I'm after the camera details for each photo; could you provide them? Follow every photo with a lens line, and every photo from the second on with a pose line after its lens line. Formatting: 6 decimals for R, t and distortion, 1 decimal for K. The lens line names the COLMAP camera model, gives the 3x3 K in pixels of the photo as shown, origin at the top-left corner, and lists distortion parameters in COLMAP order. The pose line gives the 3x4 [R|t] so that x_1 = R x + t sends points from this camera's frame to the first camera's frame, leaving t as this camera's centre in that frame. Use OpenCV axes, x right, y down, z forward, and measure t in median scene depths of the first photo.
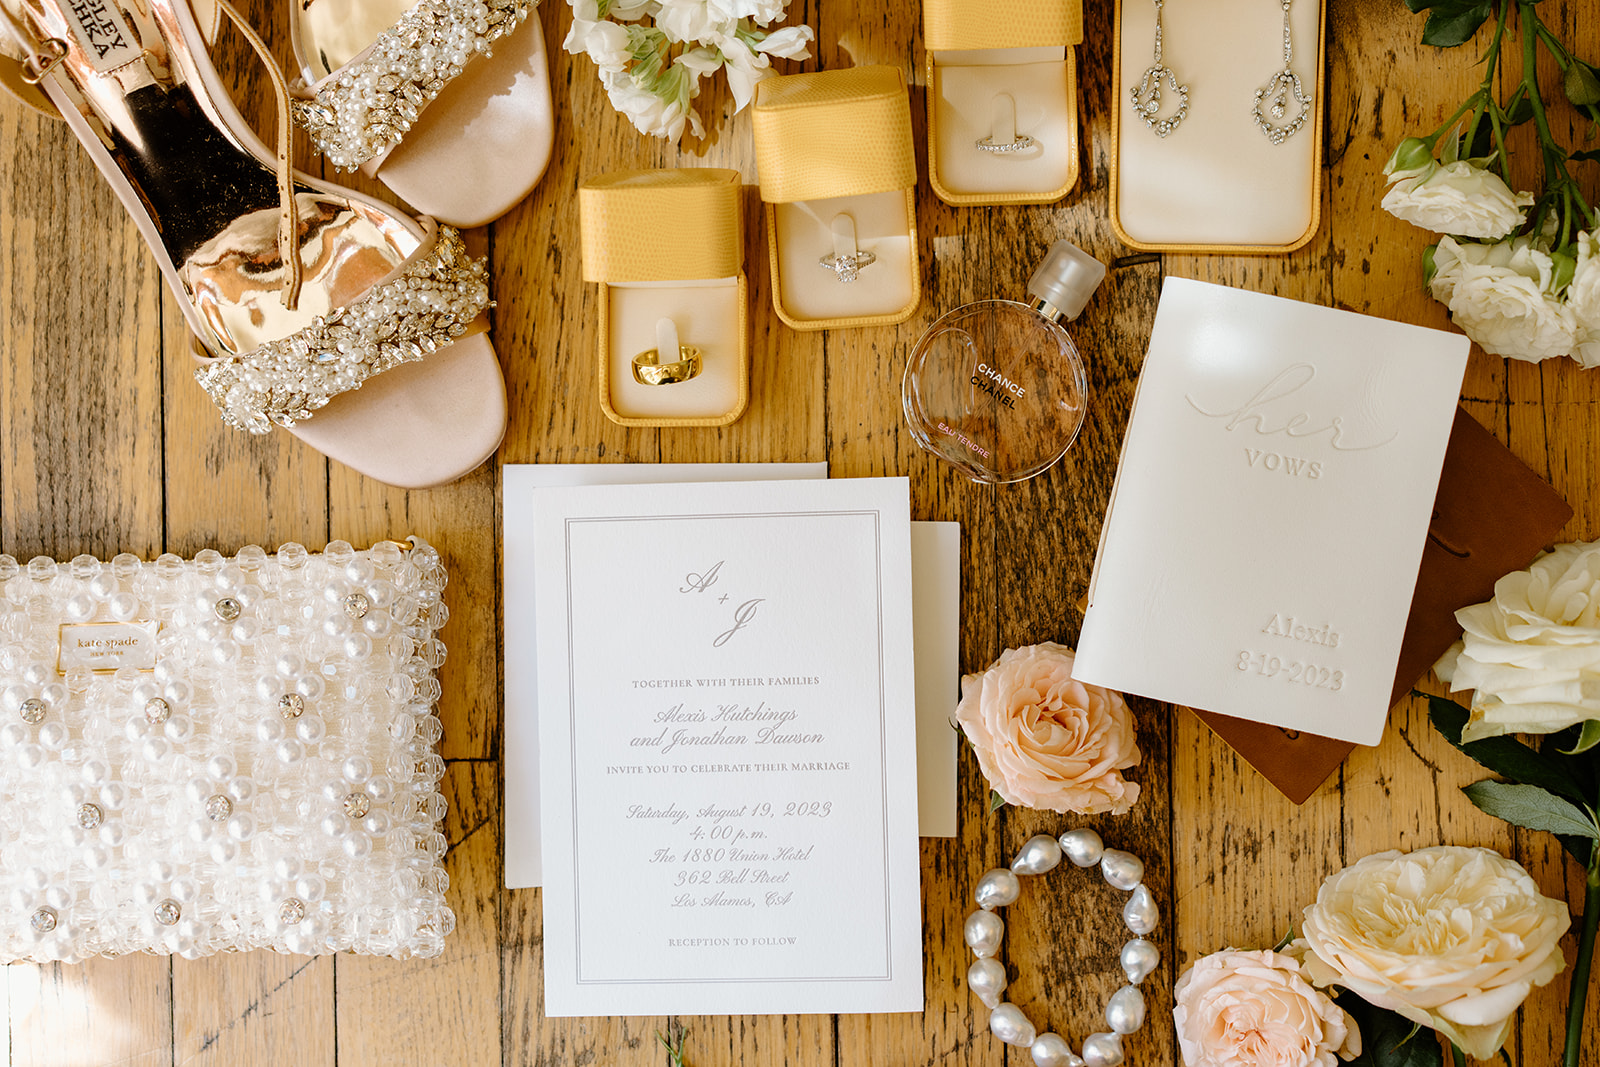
lens RADIAL K [[2528.3, 0, 800.0], [0, 2528.3, 533.5], [0, 0, 1]] dist [-0.038702, -0.131928]
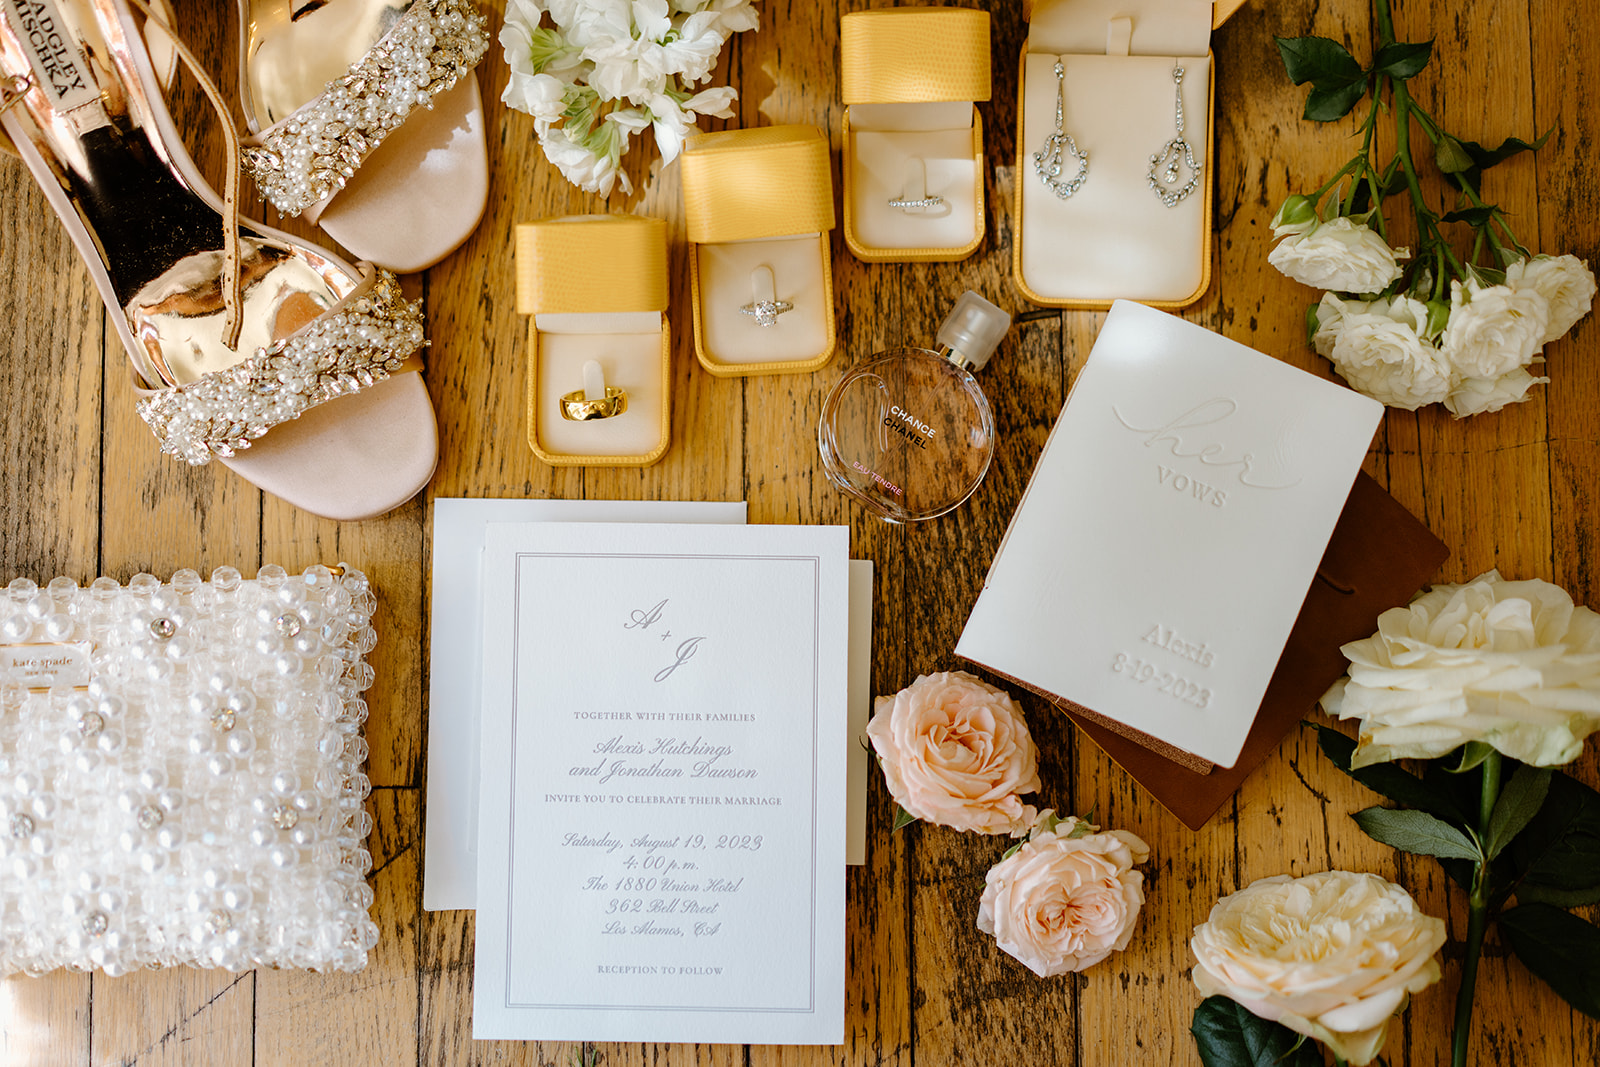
lens RADIAL K [[2538.4, 0, 800.0], [0, 2538.4, 533.5], [0, 0, 1]] dist [-0.051414, -0.074729]
pose [[0.998533, 0.013248, 0.052506, -0.021485], [-0.007867, 0.994815, -0.101393, 0.091965], [-0.053577, 0.100831, 0.993460, -0.042428]]
